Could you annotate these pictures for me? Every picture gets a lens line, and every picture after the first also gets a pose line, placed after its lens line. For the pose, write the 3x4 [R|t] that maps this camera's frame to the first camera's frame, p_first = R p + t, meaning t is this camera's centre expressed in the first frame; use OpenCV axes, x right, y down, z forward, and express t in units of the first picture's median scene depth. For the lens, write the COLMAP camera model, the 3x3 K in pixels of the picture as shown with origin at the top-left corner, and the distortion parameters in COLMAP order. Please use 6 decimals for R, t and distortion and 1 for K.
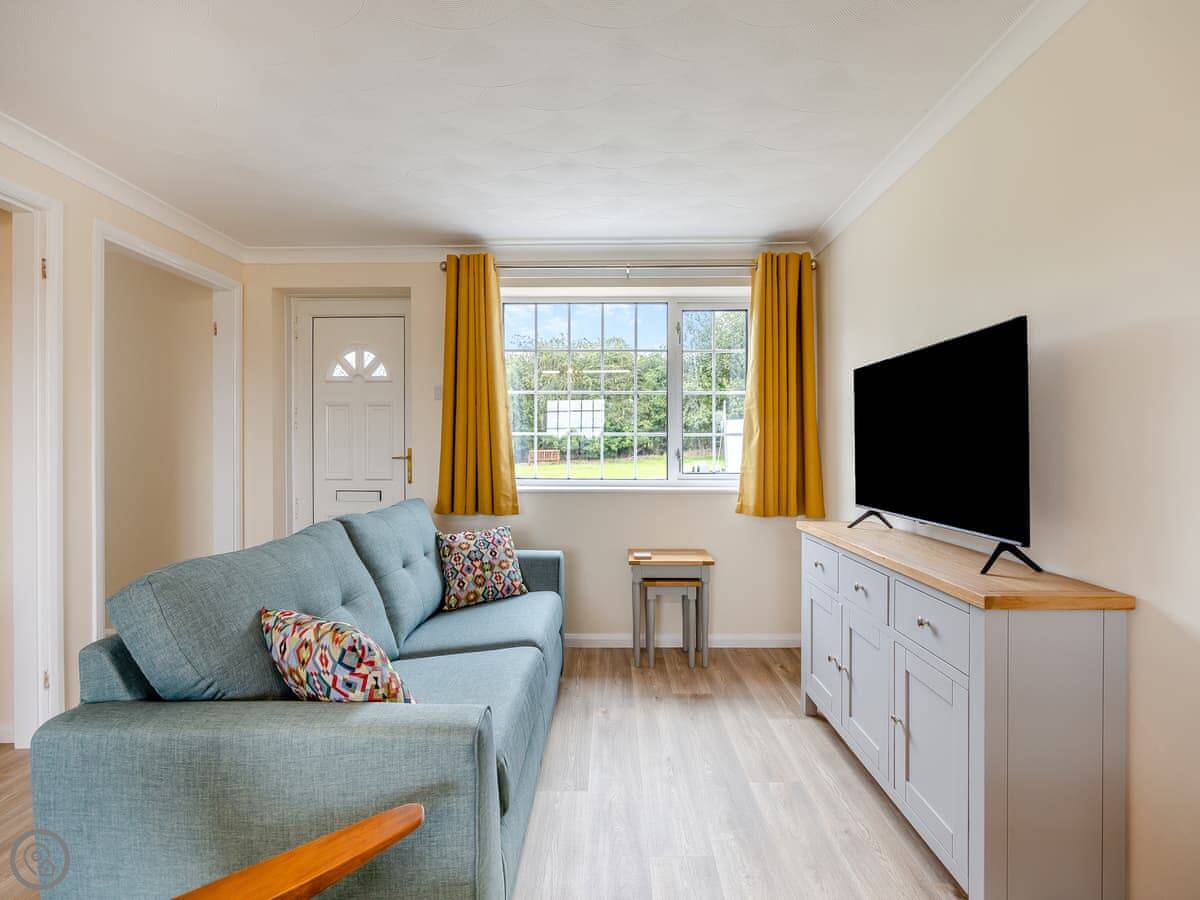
lens RADIAL K [[520.8, 0, 602.5], [0, 520.8, 446.8], [0, 0, 1]] dist [-0.019056, 0.000454]
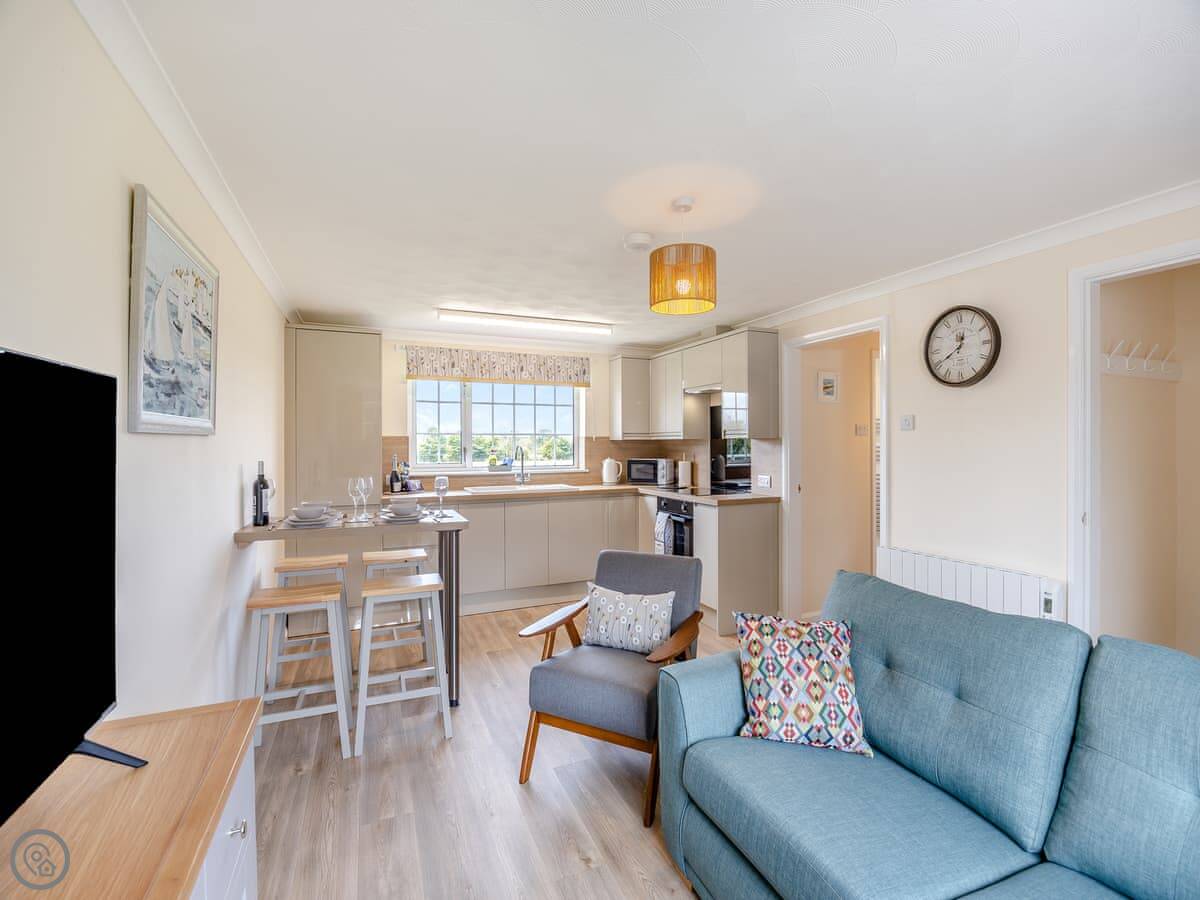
lens RADIAL K [[533.2, 0, 600.3], [0, 533.2, 443.9], [0, 0, 1]] dist [-0.014548, 0.000052]
pose [[-0.915679, 0.002833, -0.401900, 0.266983], [0.000570, 0.999983, 0.005751, -0.090088], [0.401909, 0.005037, -0.915666, 1.033176]]
